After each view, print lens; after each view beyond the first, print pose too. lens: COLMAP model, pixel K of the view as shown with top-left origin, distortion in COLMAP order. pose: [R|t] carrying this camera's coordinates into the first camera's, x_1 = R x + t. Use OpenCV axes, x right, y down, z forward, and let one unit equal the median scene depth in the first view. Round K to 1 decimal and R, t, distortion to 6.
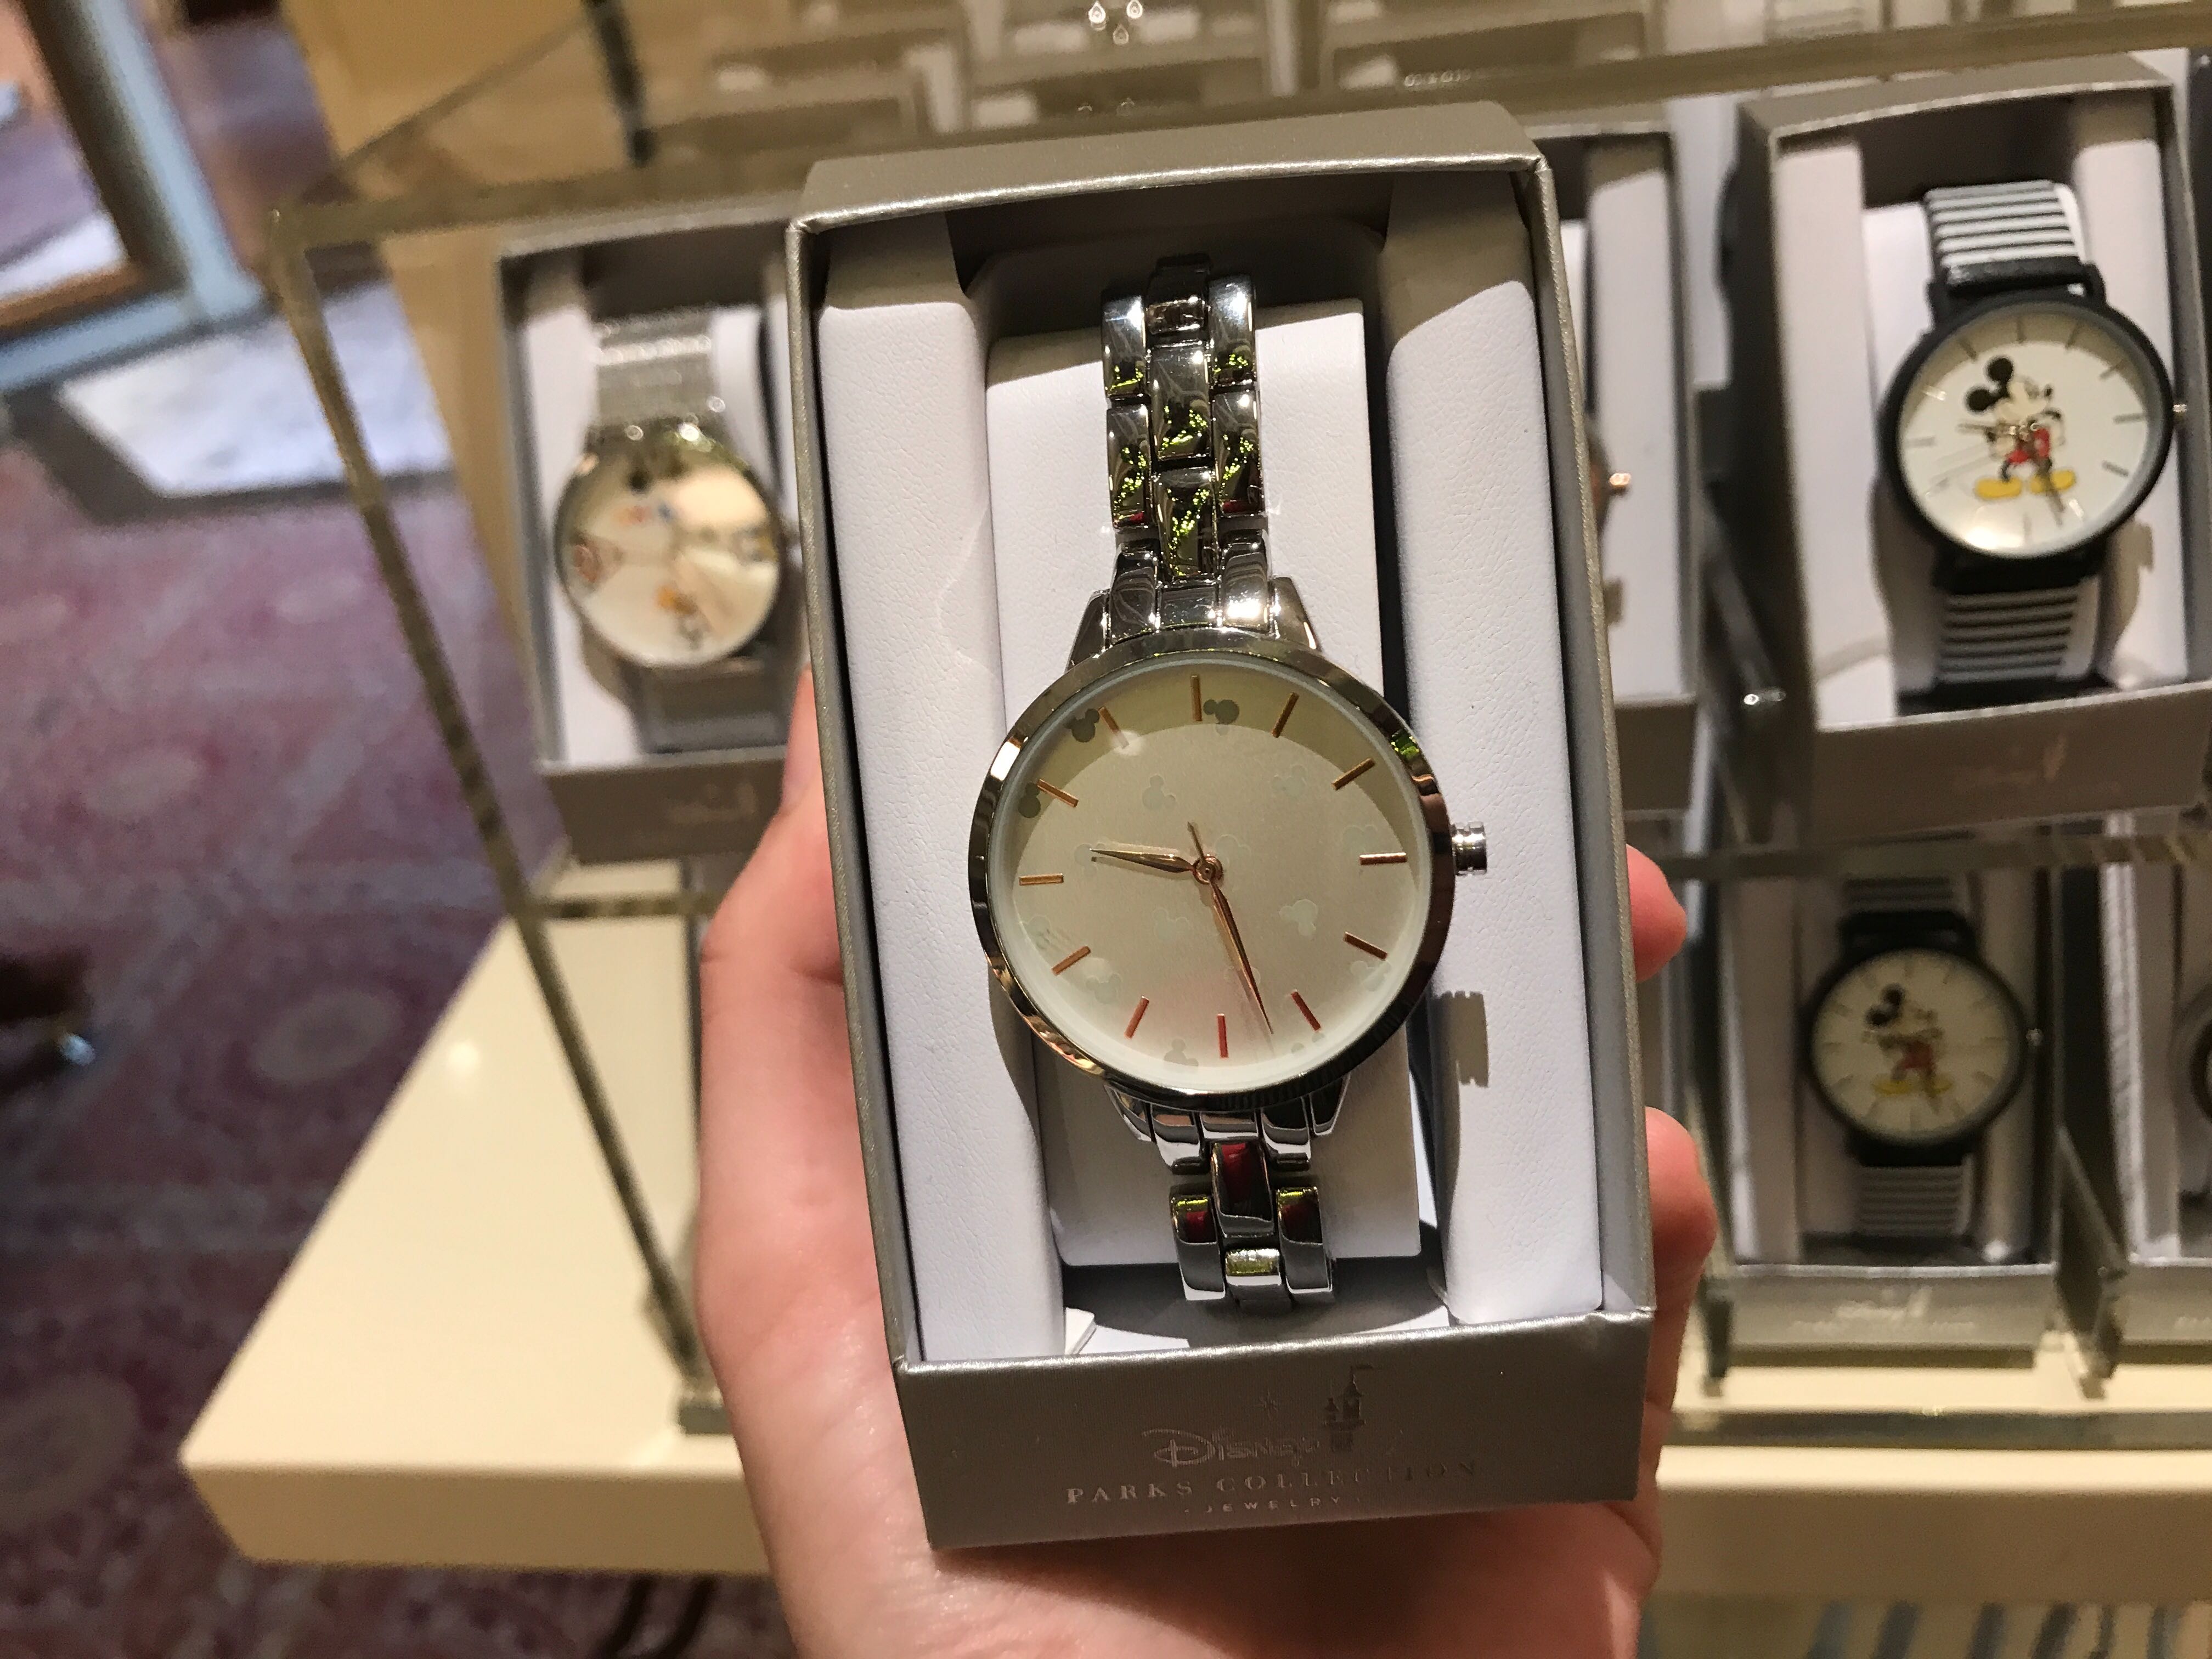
lens RADIAL K [[1973.8, 0, 1087.2], [0, 1973.8, 793.7], [0, 0, 1]] dist [0.048438, -0.049854]
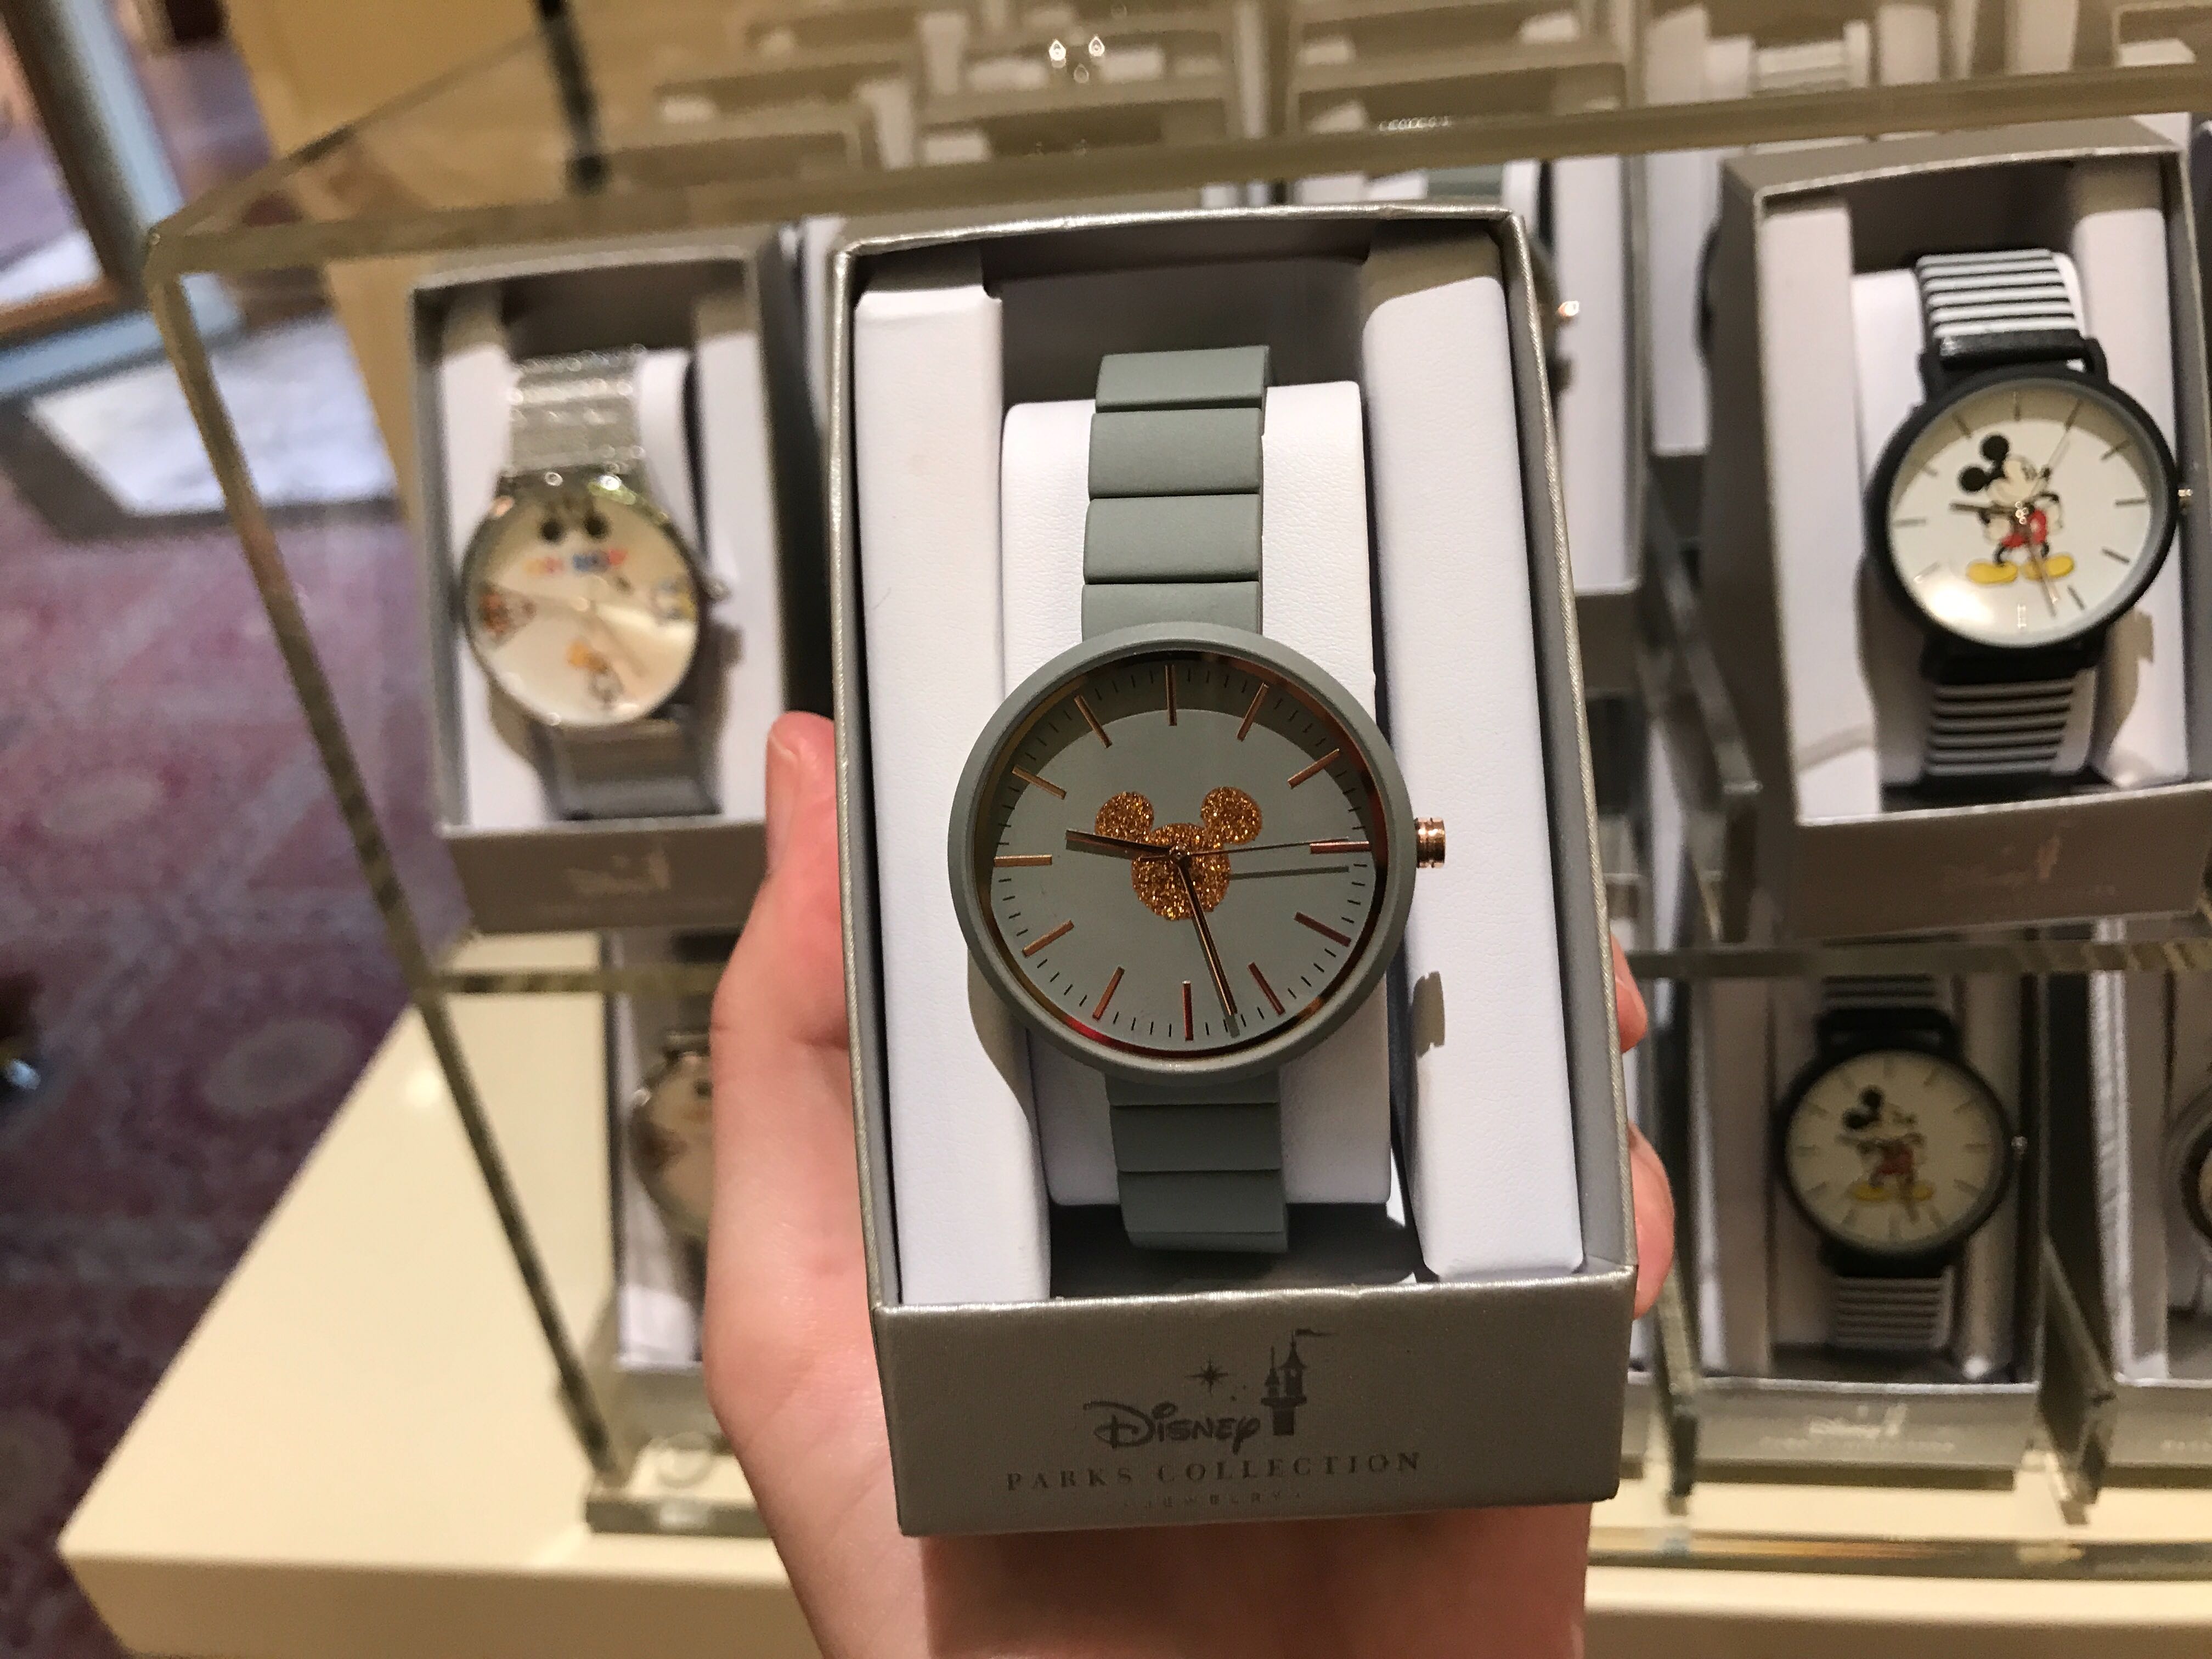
lens RADIAL K [[1973.8, 0, 1087.9], [0, 1973.8, 795.6], [0, 0, 1]] dist [0.048438, -0.049854]
pose [[0.999733, 0.019088, 0.013021, 0.015468], [-0.018868, 0.999681, -0.016793, -0.018690], [-0.013338, 0.016543, 0.999774, 0.051036]]
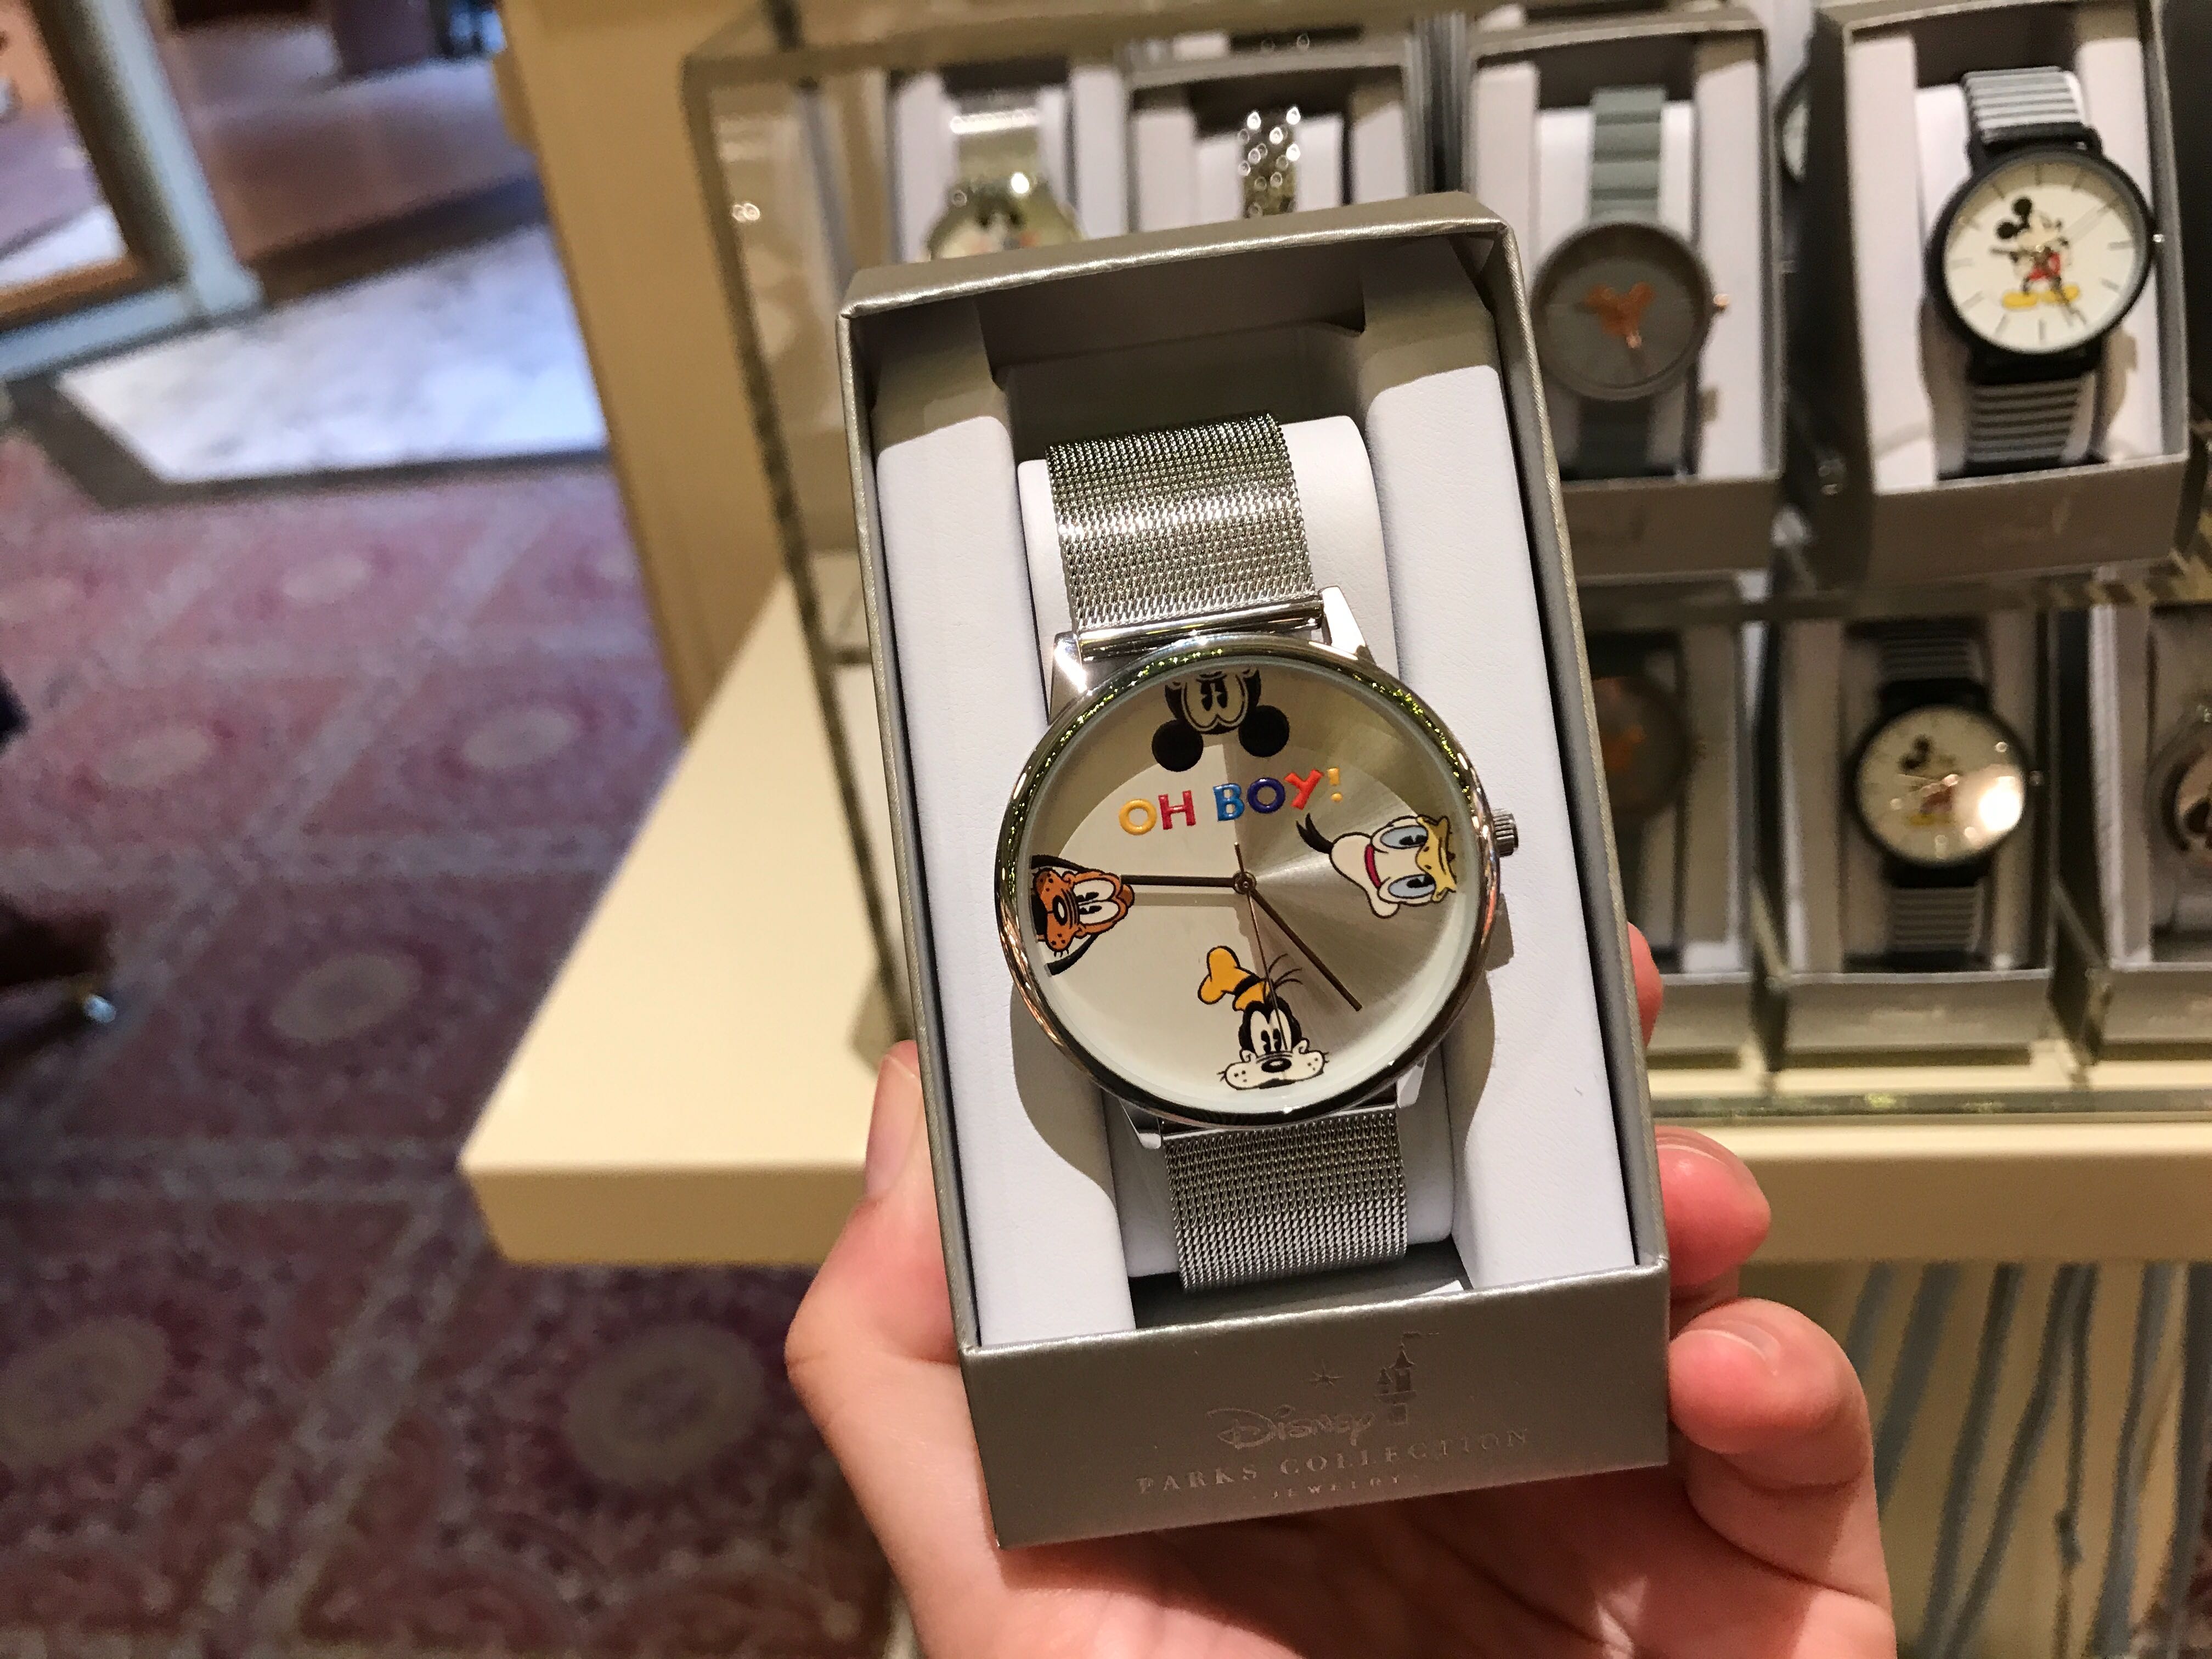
lens RADIAL K [[1973.8, 0, 1080.3], [0, 1973.8, 784.8], [0, 0, 1]] dist [0.048438, -0.049854]
pose [[0.999809, 0.011294, 0.015939, -0.129897], [-0.011069, 0.999839, -0.014154, 0.143127], [-0.016097, 0.013975, 0.999773, -0.214012]]
